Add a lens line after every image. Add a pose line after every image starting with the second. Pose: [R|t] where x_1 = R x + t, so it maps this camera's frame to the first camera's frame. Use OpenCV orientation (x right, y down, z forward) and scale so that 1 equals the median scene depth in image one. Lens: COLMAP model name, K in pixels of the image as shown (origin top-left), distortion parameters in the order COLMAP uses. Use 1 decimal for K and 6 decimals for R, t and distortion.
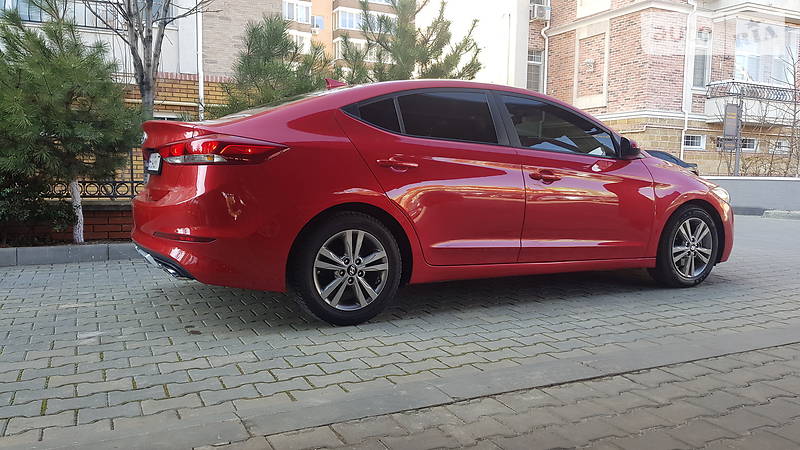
lens RADIAL K [[627.6, 0, 400.0], [0, 627.6, 225.0], [0, 0, 1]] dist [0.088819, -0.159064]
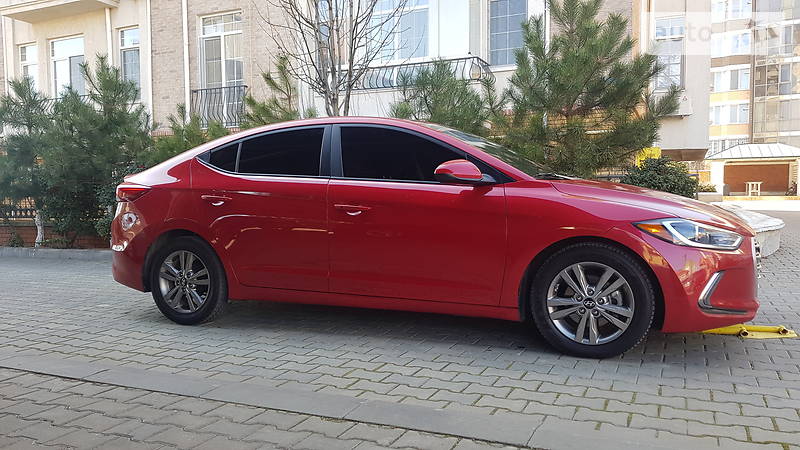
lens RADIAL K [[616.8, 0, 404.0], [0, 616.8, 227.3], [0, 0, 1]] dist [0.076011, -0.140245]
pose [[0.629850, 0.014075, -0.776589, 1.110978], [-0.048048, 0.998627, -0.020870, -0.031679], [0.775229, 0.050458, 0.629661, 0.511336]]
